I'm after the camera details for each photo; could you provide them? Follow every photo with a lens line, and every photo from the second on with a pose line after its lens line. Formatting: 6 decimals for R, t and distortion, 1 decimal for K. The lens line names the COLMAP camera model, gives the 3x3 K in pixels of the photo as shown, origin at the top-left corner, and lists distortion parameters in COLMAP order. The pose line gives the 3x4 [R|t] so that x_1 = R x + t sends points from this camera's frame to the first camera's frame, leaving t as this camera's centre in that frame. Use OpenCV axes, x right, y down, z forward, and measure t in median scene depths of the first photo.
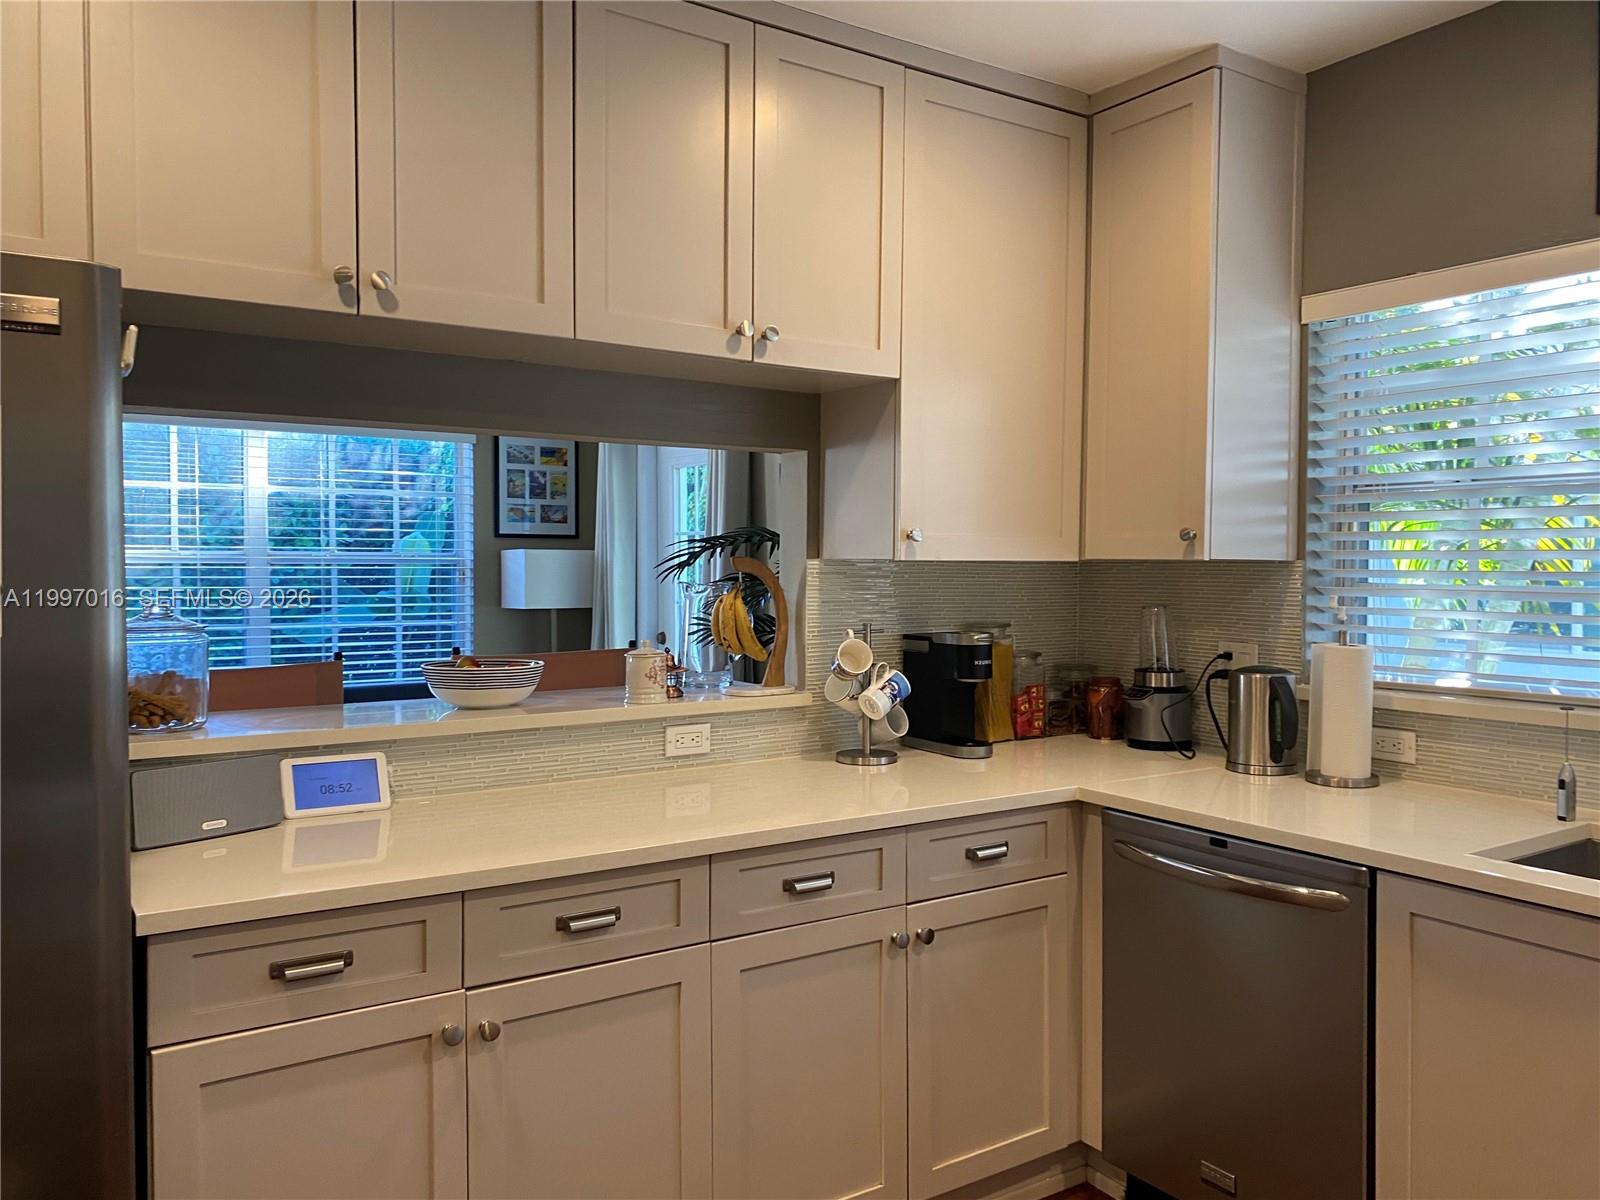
lens RADIAL K [[1218.4, 0, 796.9], [0, 1218.4, 611.8], [0, 0, 1]] dist [0.009185, 0.001336]
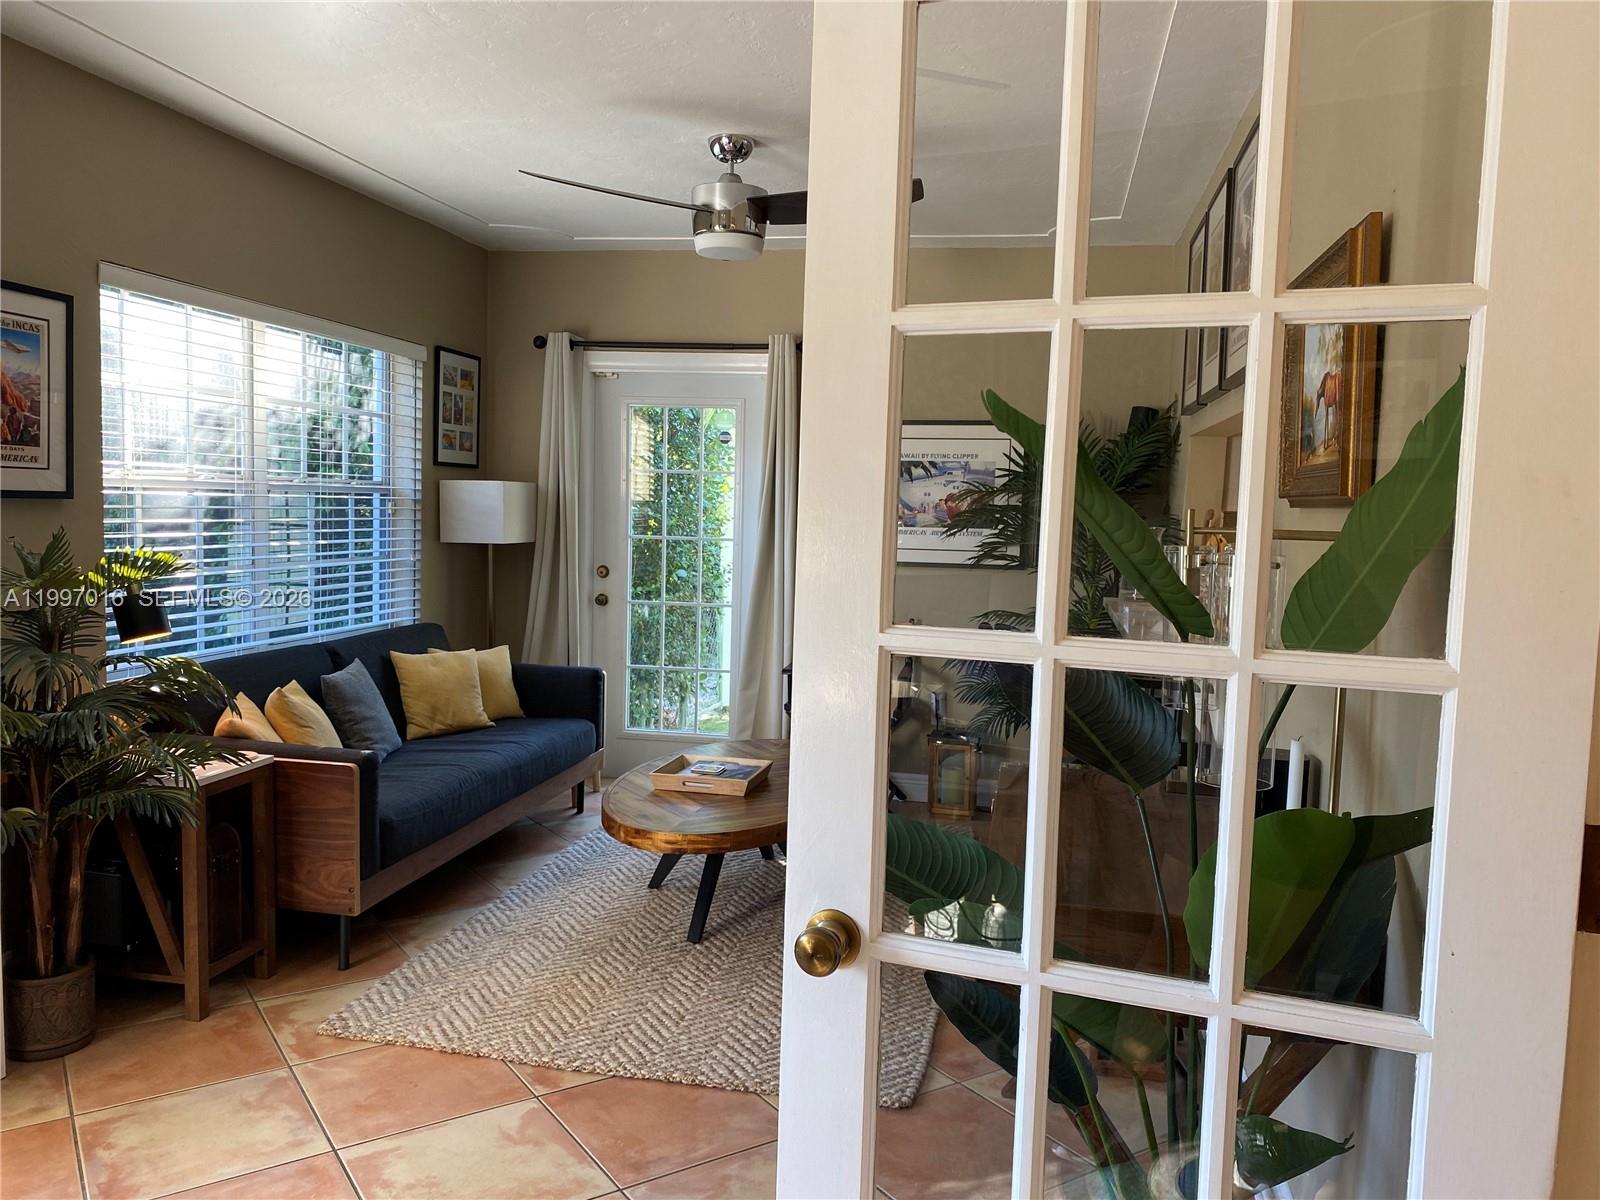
lens RADIAL K [[1218.4, 0, 800.6], [0, 1218.4, 602.0], [0, 0, 1]] dist [0.009185, 0.001336]
pose [[0.708787, -0.041550, 0.704198, -0.711214], [0.005777, 0.998572, 0.053104, -0.006429], [-0.705399, -0.033571, 0.708015, 0.164701]]
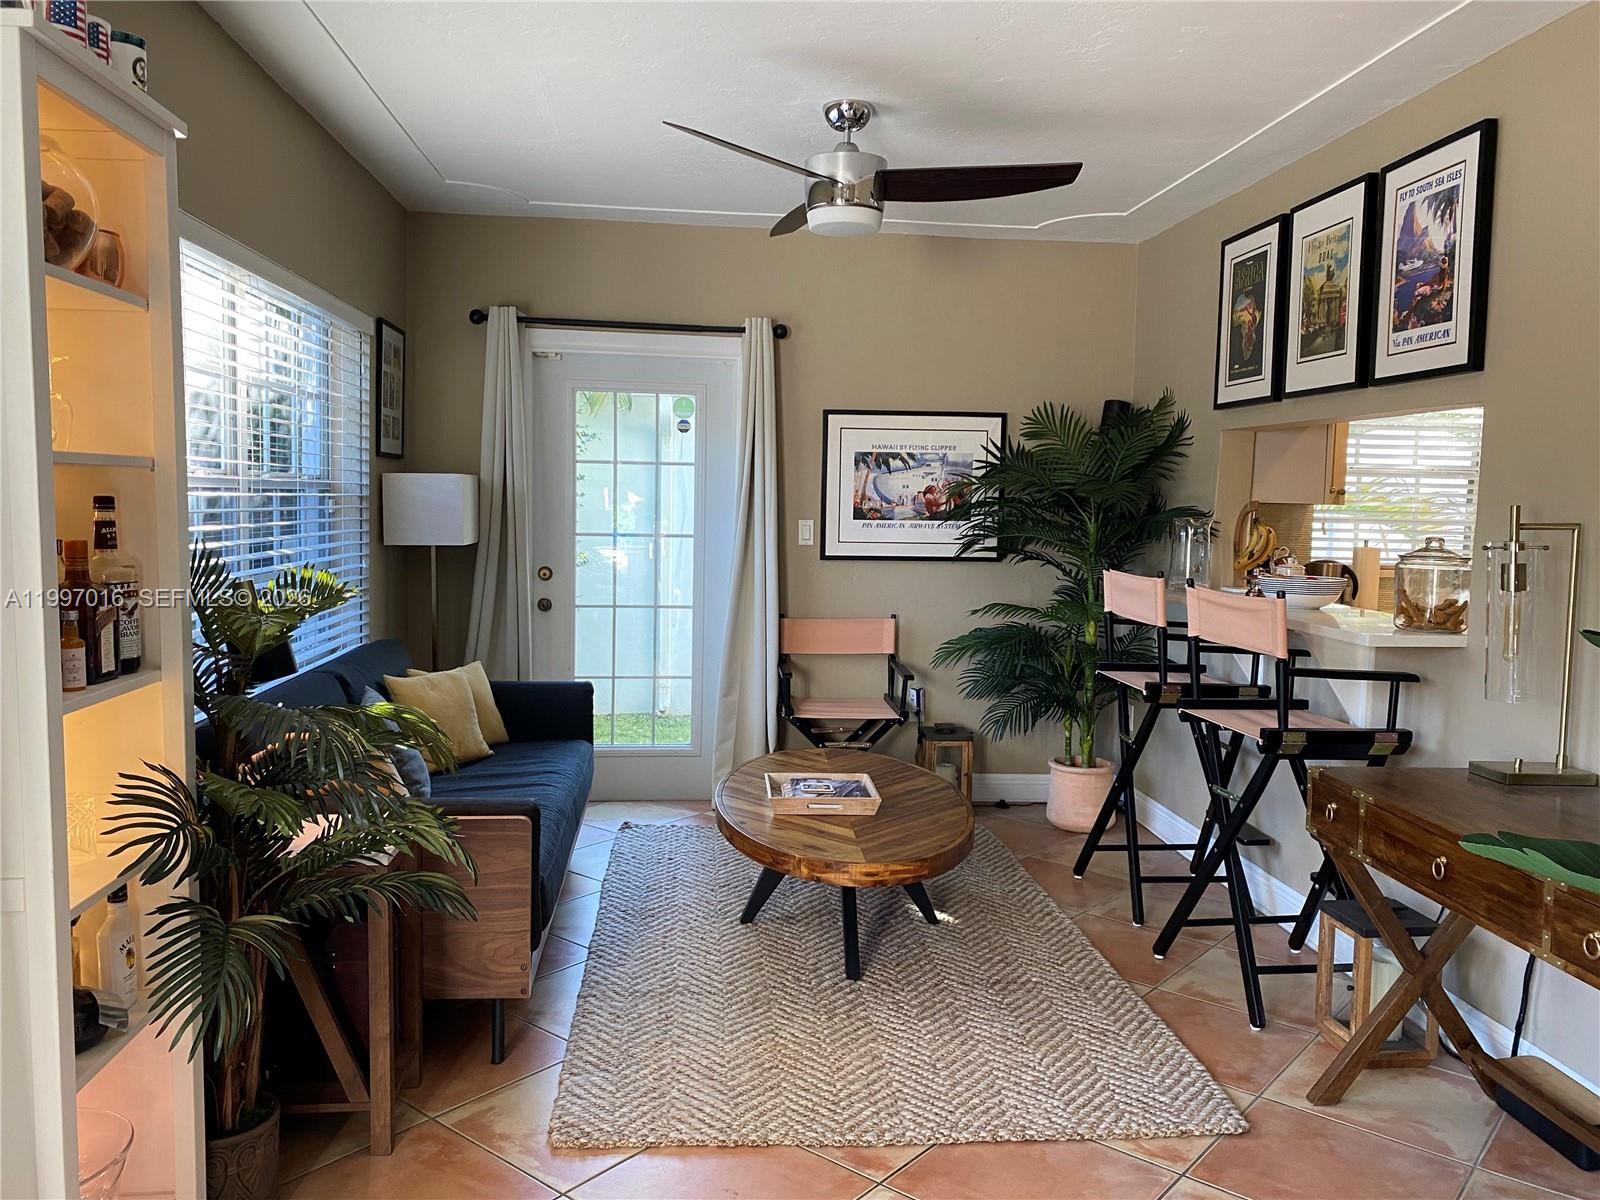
lens RADIAL K [[1218.4, 0, 799.1], [0, 1218.4, 590.7], [0, 0, 1]] dist [0.009185, 0.001336]
pose [[0.480430, -0.060756, 0.874926, -0.822862], [0.018884, 0.998083, 0.058938, -0.016307], [-0.876829, -0.011793, 0.480657, 0.393348]]
